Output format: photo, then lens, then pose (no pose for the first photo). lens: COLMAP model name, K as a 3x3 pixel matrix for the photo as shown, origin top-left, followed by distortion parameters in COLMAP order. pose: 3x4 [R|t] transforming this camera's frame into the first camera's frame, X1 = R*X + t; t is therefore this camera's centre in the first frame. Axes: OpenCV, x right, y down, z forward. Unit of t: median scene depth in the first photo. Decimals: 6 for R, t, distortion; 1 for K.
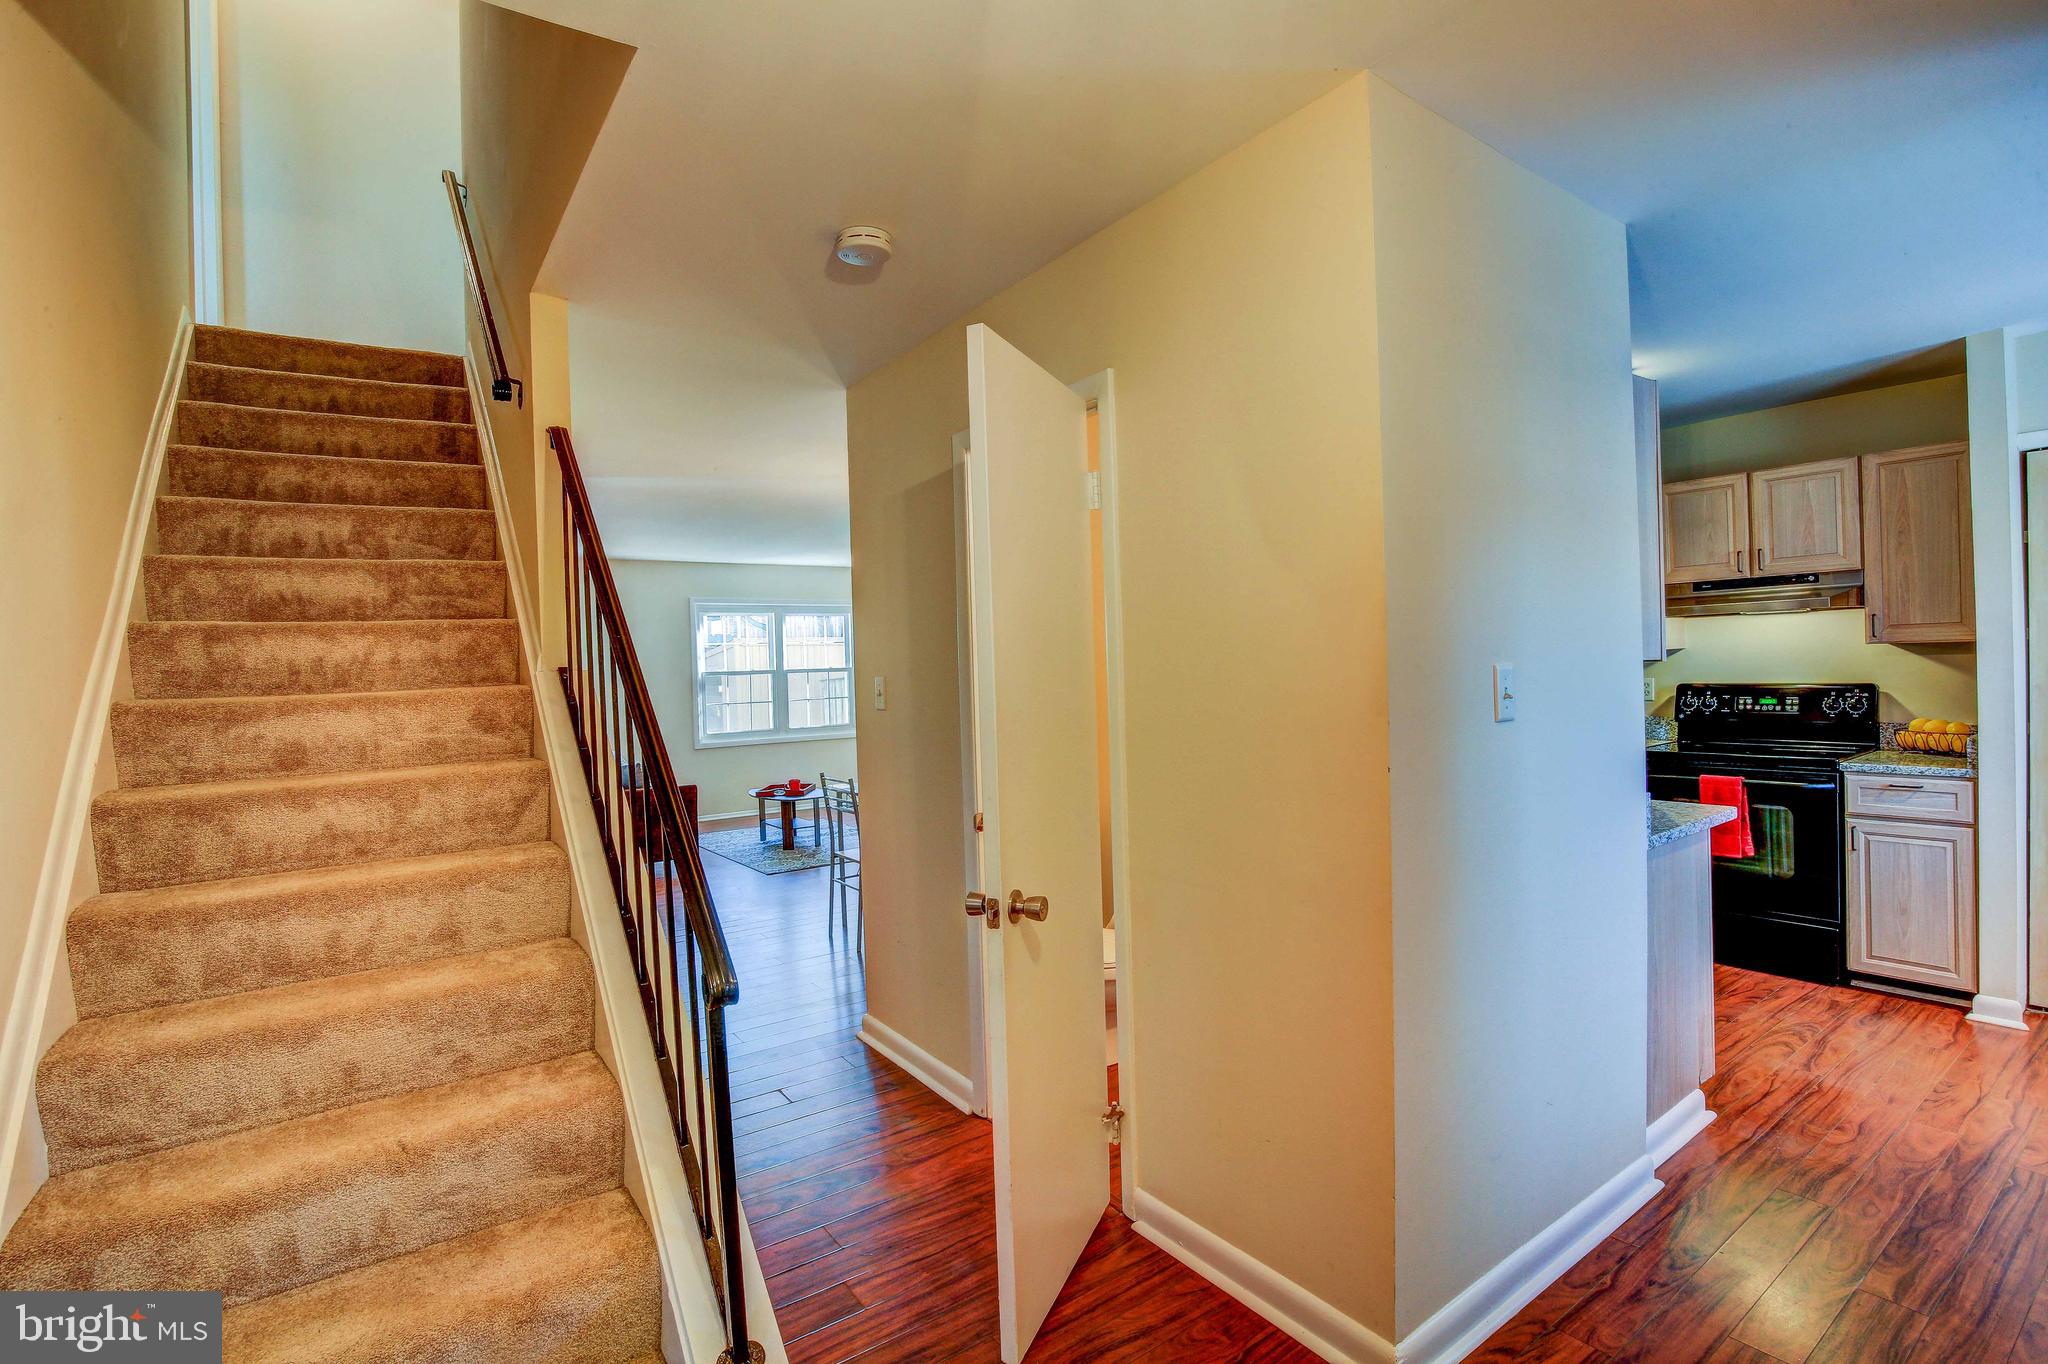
lens RADIAL K [[941.8, 0, 1012.5], [0, 941.8, 676.6], [0, 0, 1]] dist [-0.035281, 0.006574]
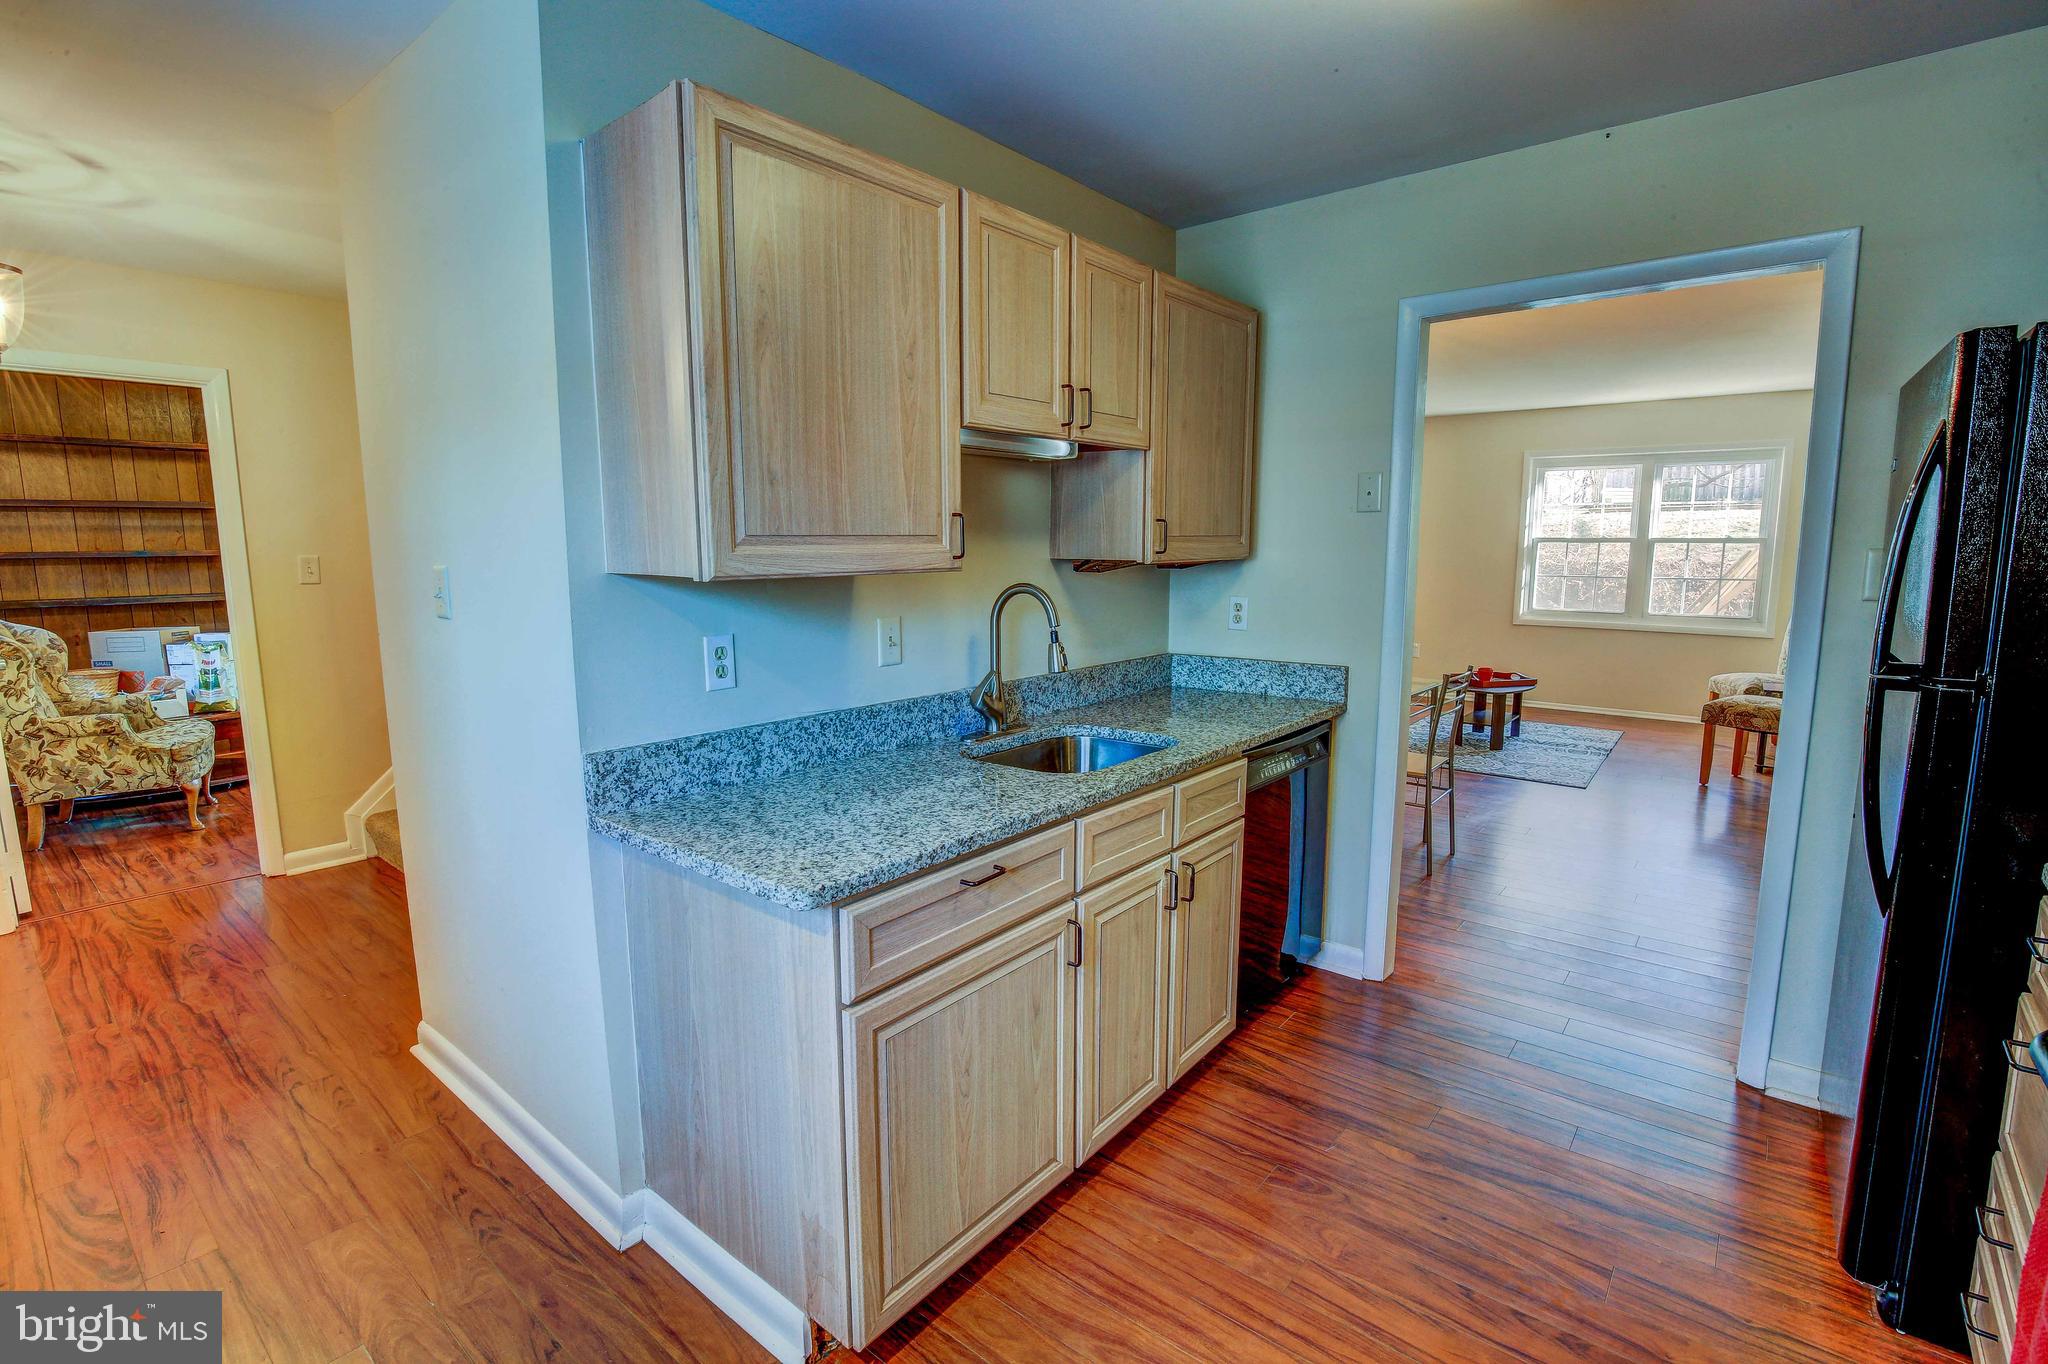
lens RADIAL K [[955.6, 0, 1027.4], [0, 955.6, 681.2], [0, 0, 1]] dist [-0.032169, 0.007342]
pose [[0.268483, 0.169626, -0.948232, 0.909824], [-0.016580, 0.985042, 0.171516, -0.042422], [0.963142, -0.030327, 0.267280, 0.700579]]
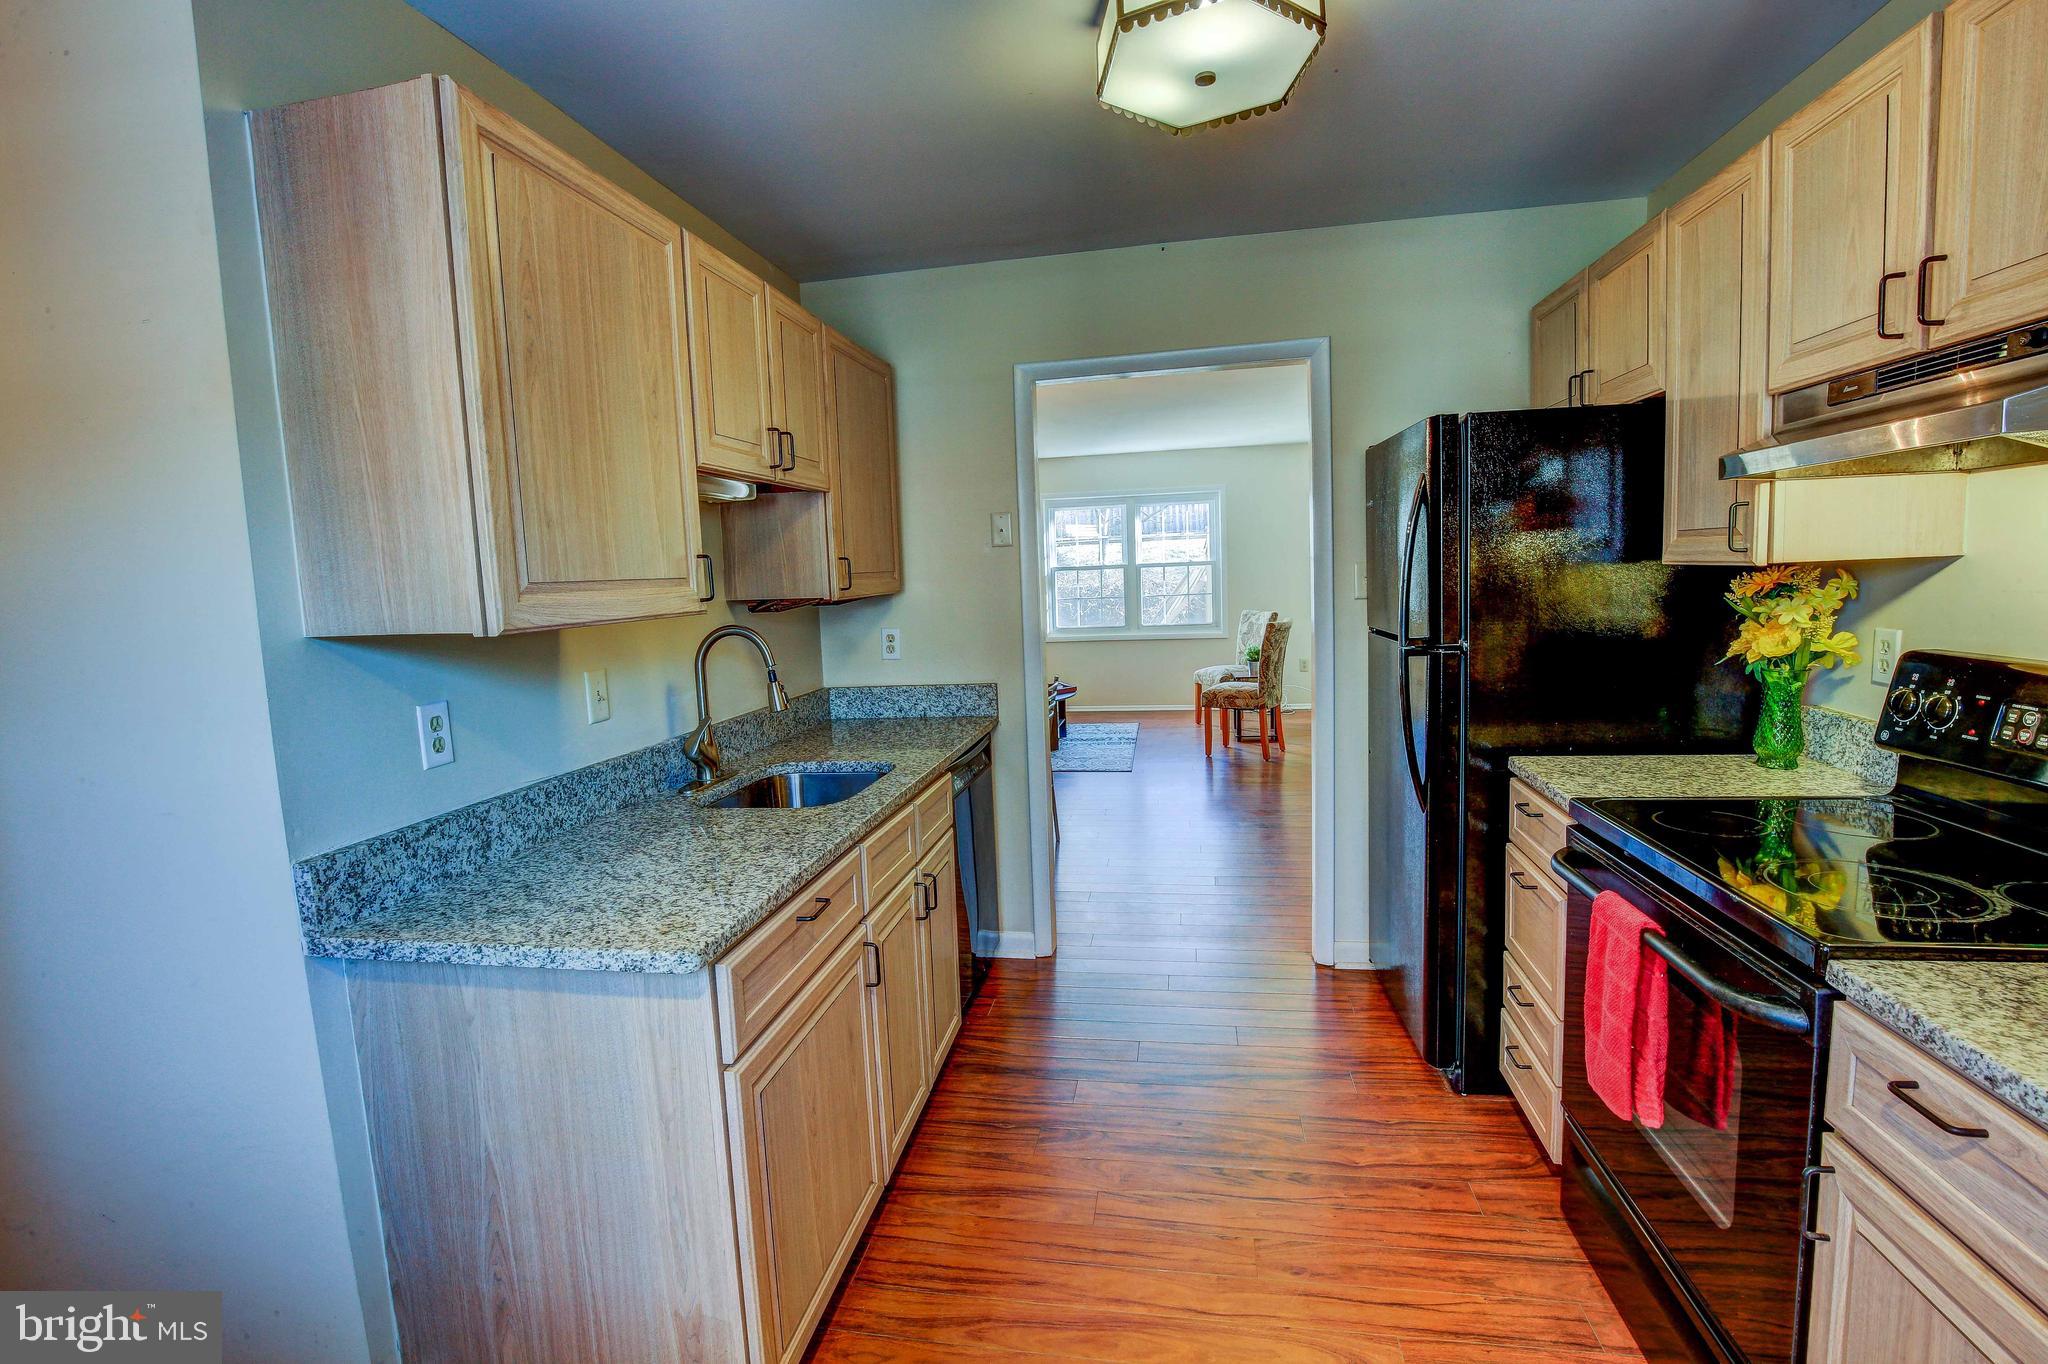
lens RADIAL K [[944.9, 0, 1029.9], [0, 944.9, 680.0], [0, 0, 1]] dist [-0.034411, 0.007654]
pose [[0.708048, 0.082924, -0.701279, 0.871669], [0.010494, 0.991736, 0.127866, -0.038909], [0.706087, -0.097894, 0.701326, 0.572054]]
